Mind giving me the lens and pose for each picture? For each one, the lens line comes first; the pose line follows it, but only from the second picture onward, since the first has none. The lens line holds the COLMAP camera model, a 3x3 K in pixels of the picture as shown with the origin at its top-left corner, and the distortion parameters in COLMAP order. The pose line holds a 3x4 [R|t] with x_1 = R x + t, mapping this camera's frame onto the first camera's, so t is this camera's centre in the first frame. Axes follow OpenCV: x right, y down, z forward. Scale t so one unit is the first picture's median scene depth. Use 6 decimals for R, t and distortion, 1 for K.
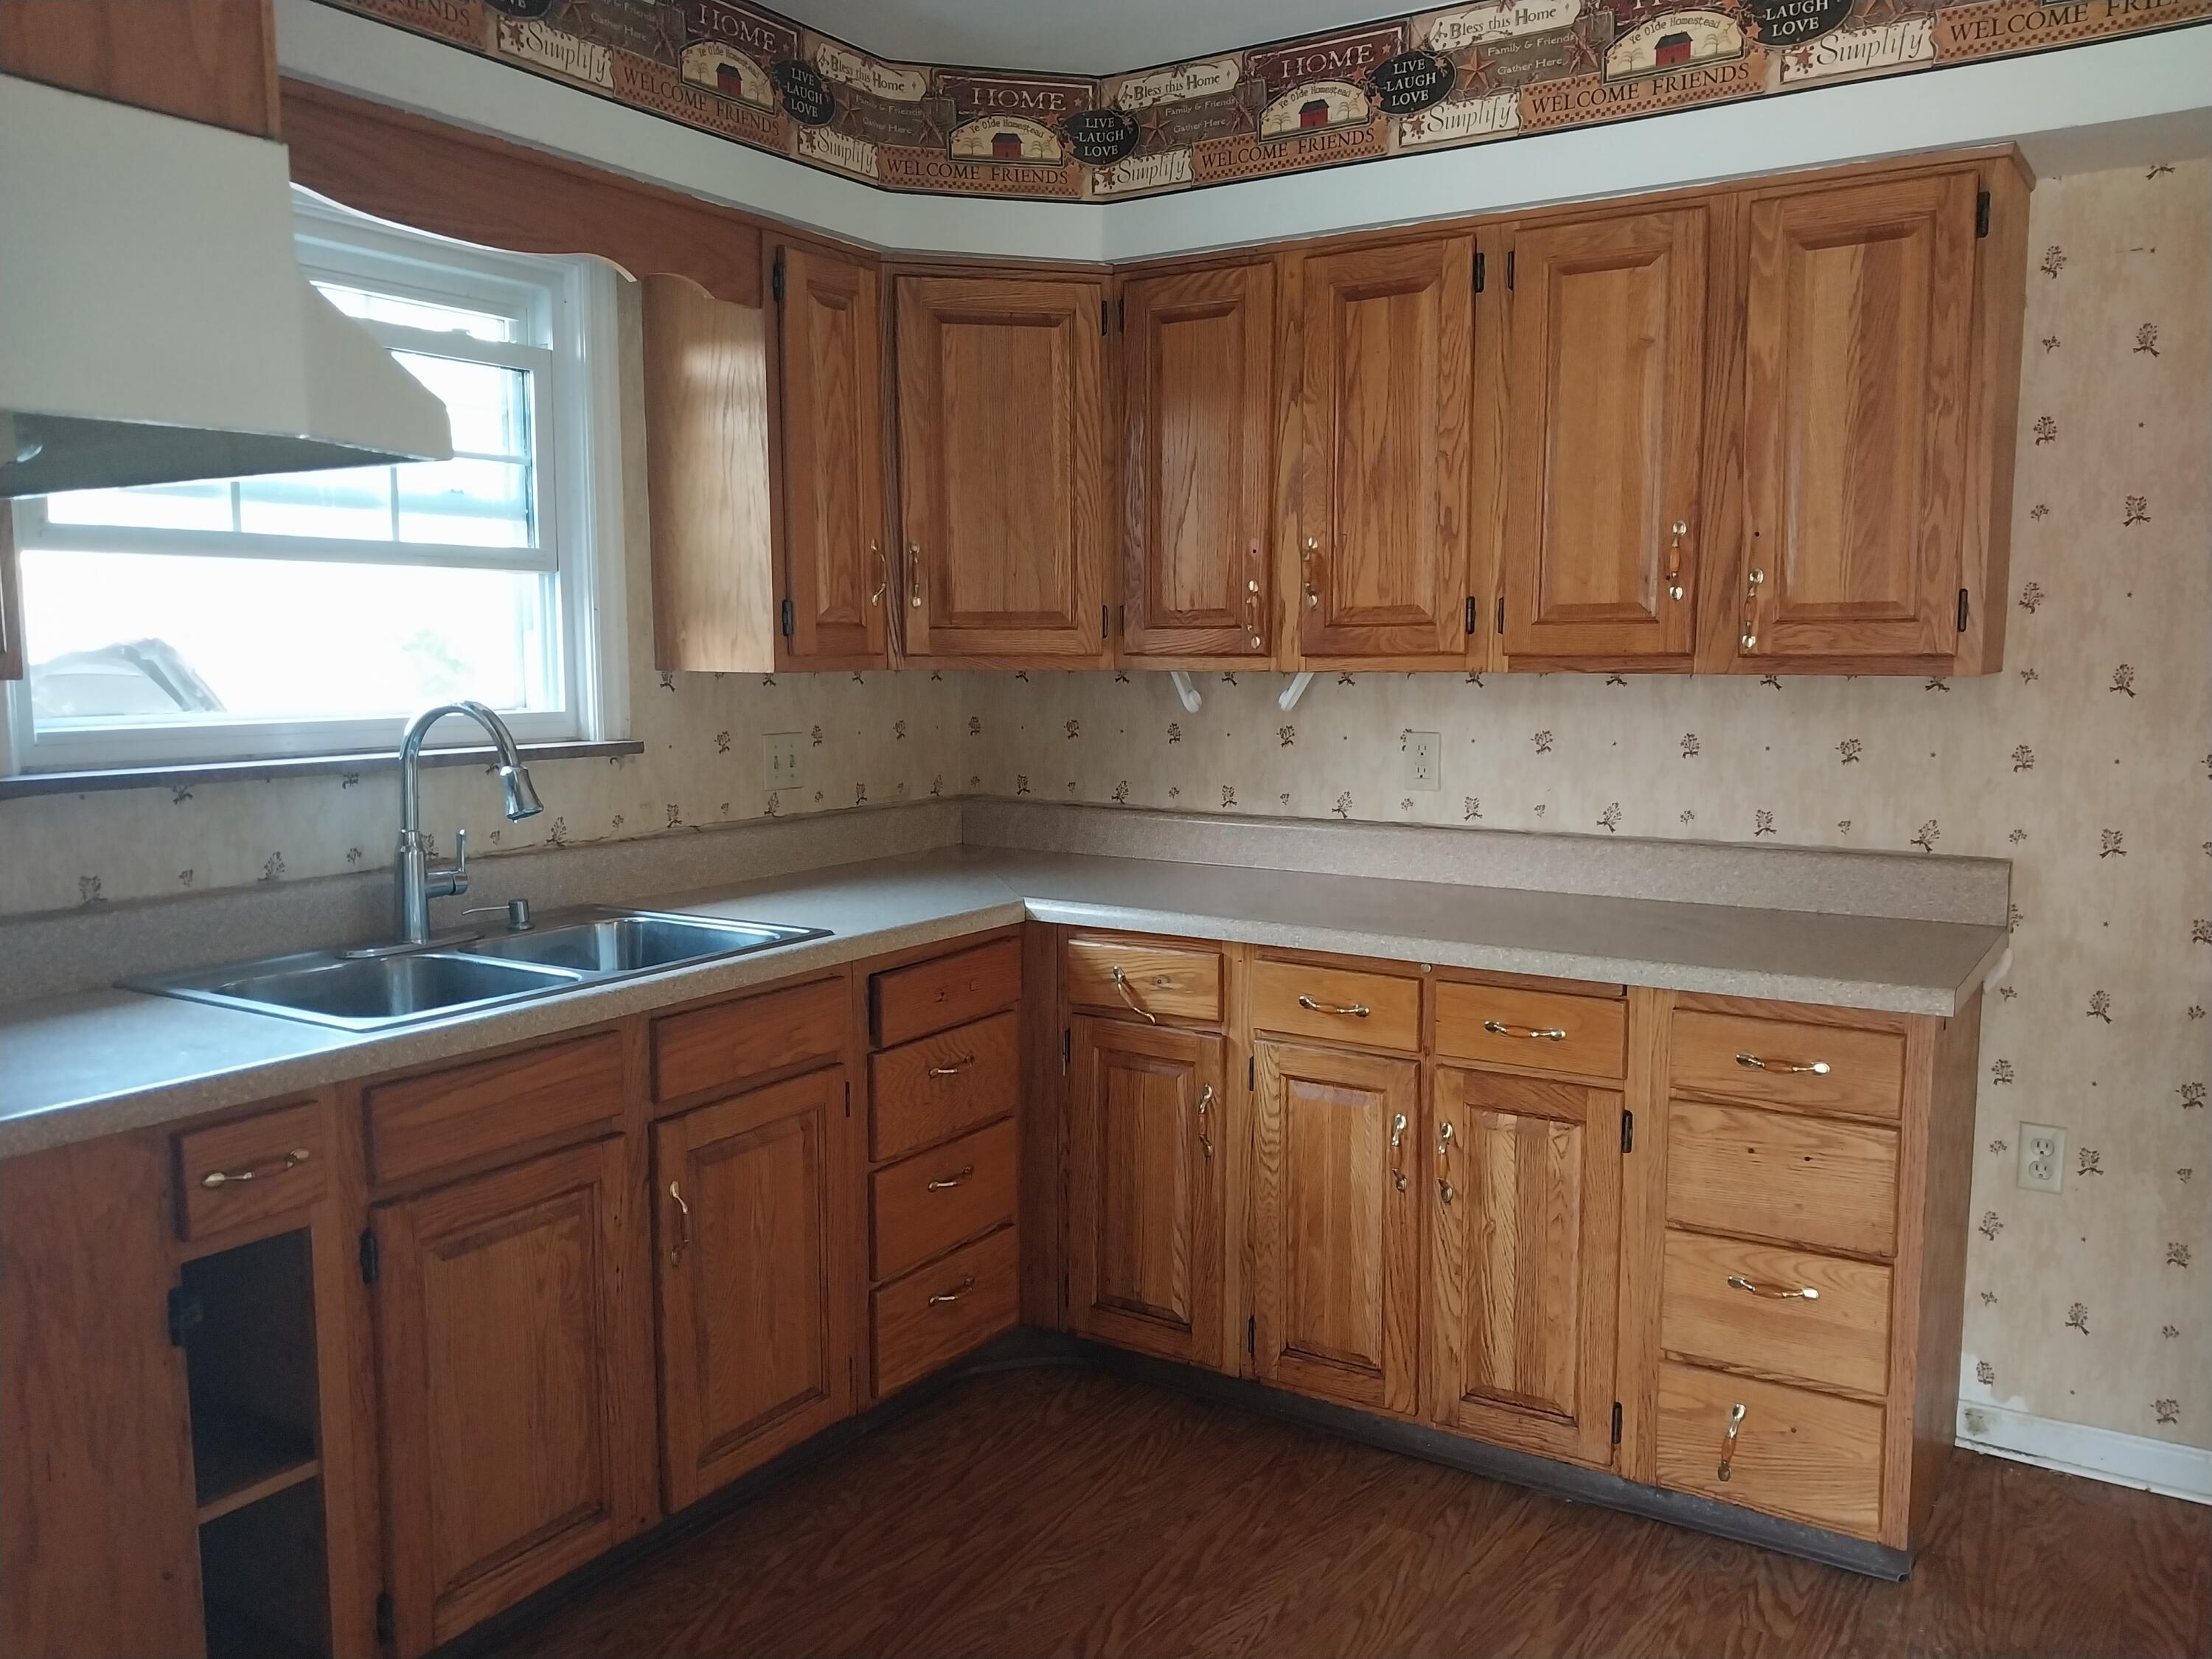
lens RADIAL K [[1726.4, 0, 1115.1], [0, 1726.4, 830.6], [0, 0, 1]] dist [-0.012420, -0.034286]
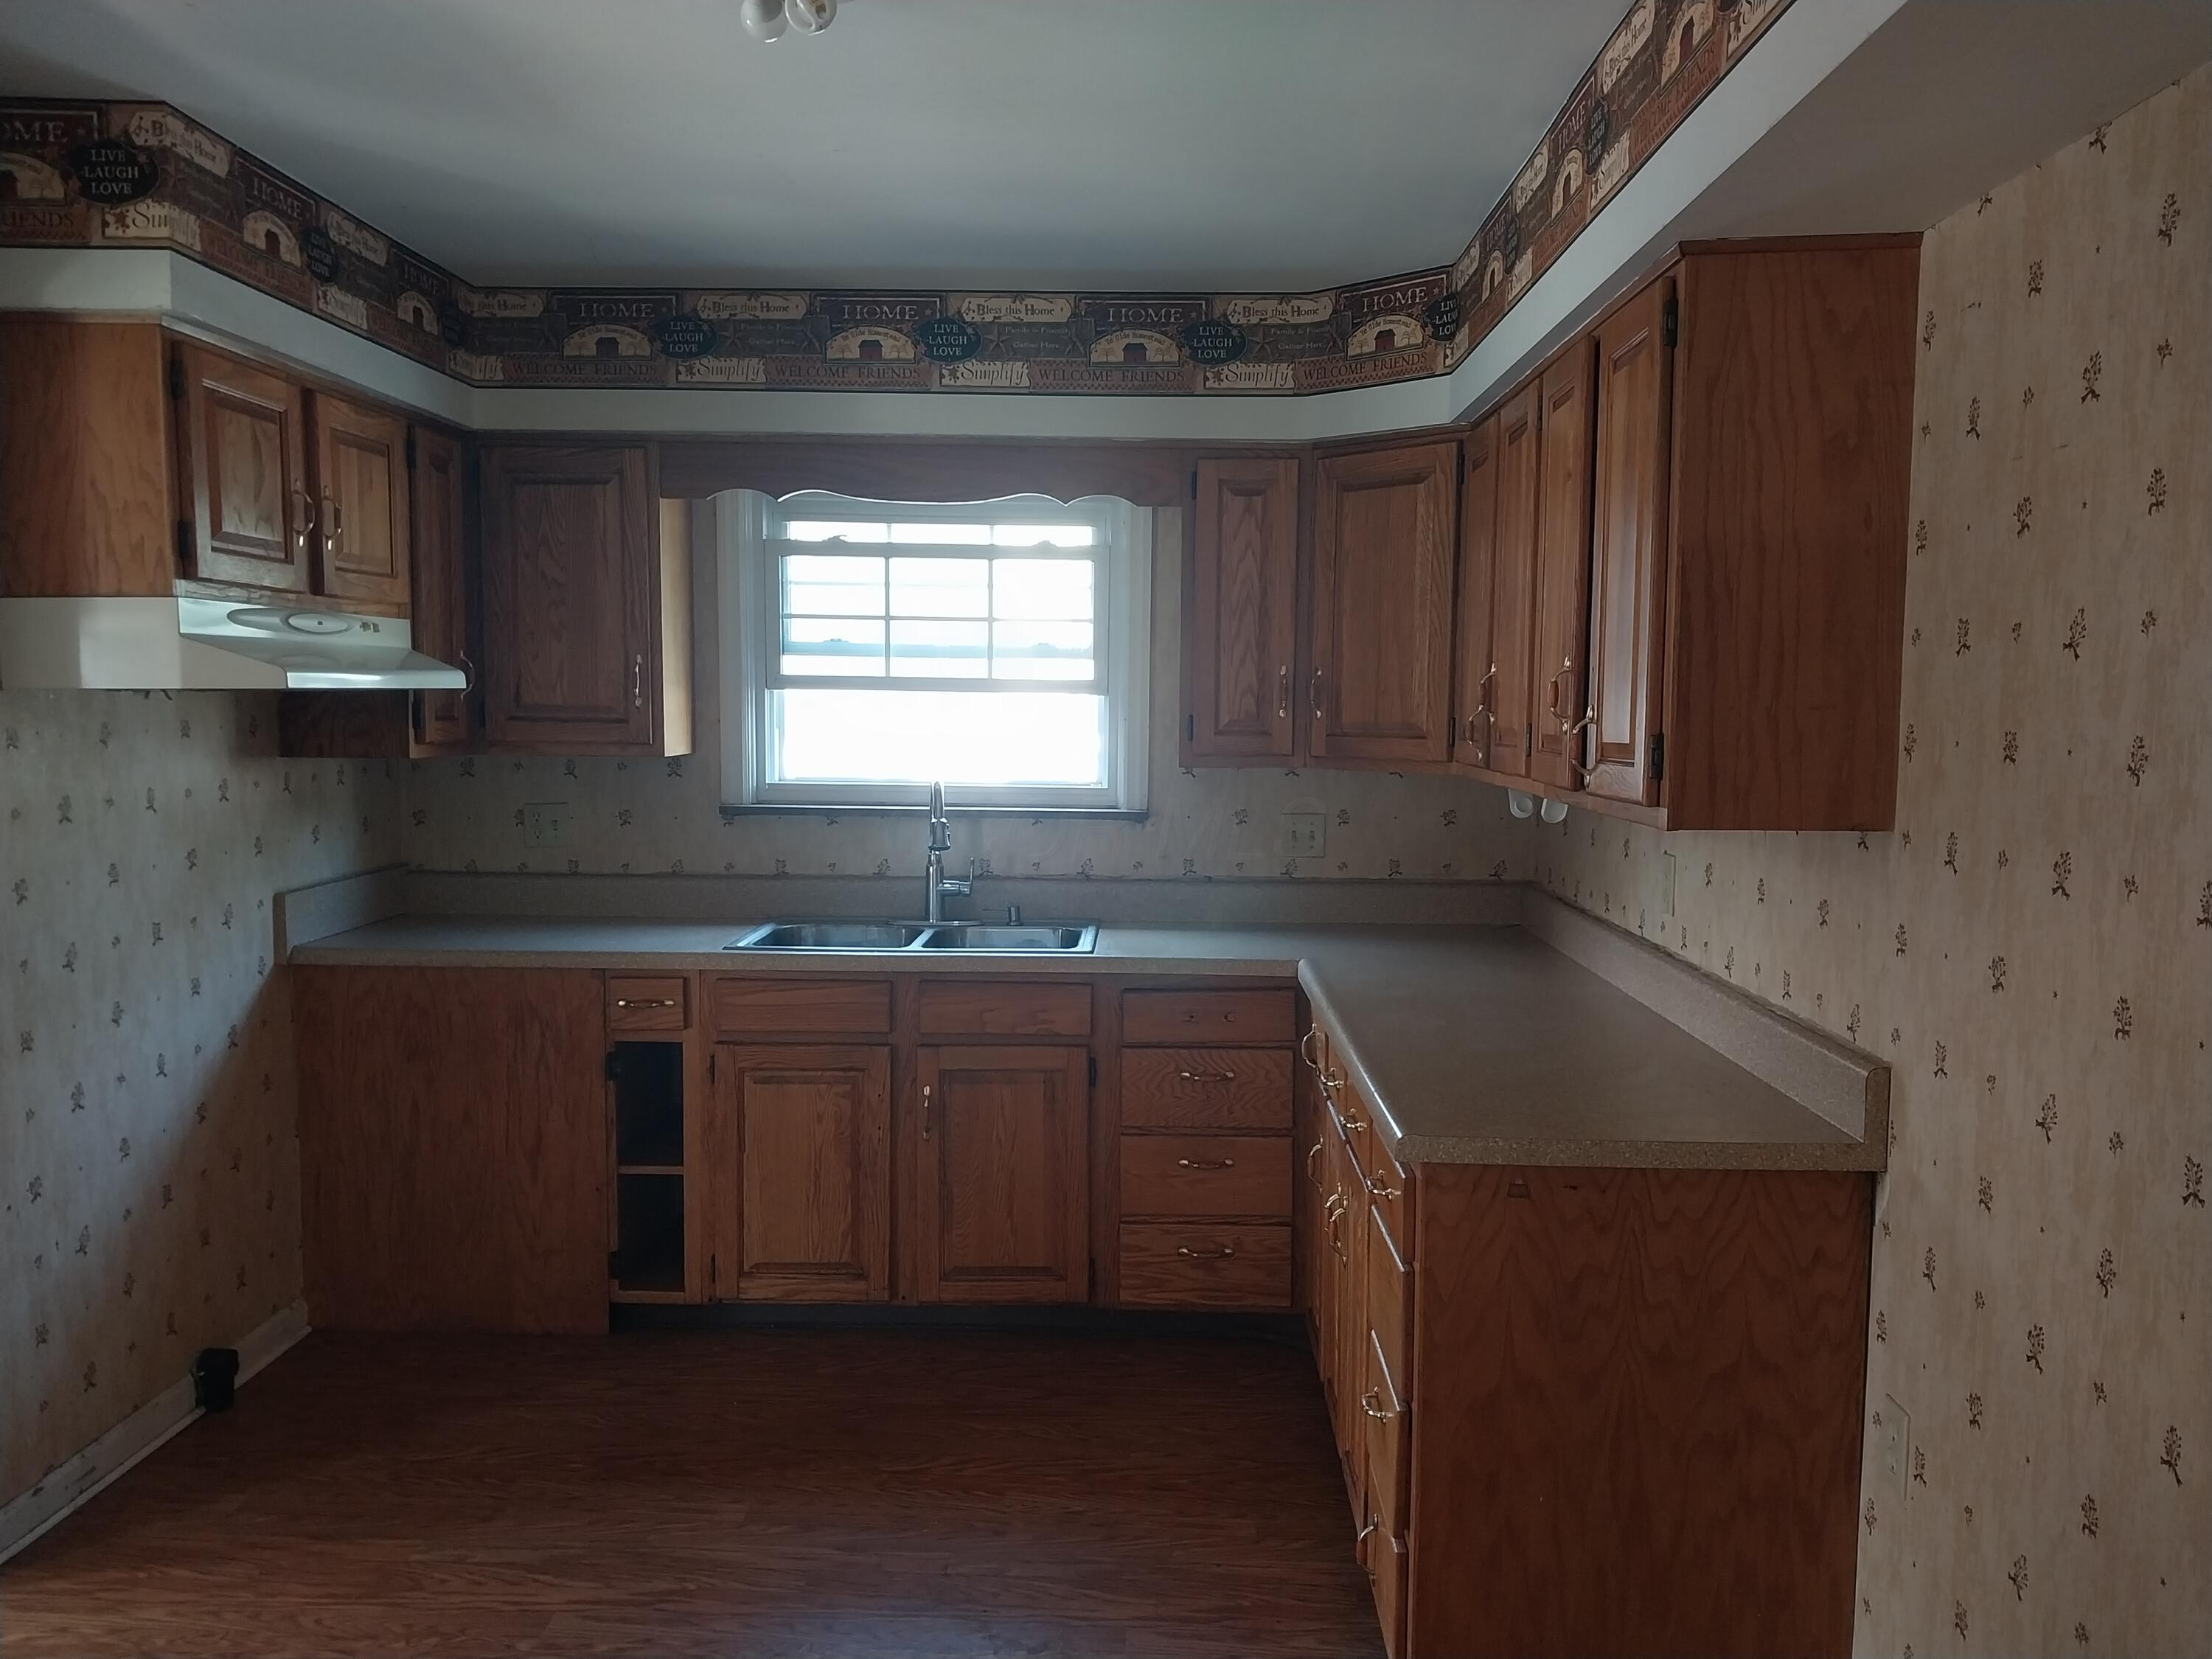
lens RADIAL K [[1726.4, 0, 1115.7], [0, 1726.4, 831.4], [0, 0, 1]] dist [-0.012420, -0.034286]
pose [[0.522929, 0.075688, -0.849009, 0.946152], [-0.101481, 0.994494, 0.026153, -0.071934], [0.846314, 0.072482, 0.527731, 0.240713]]
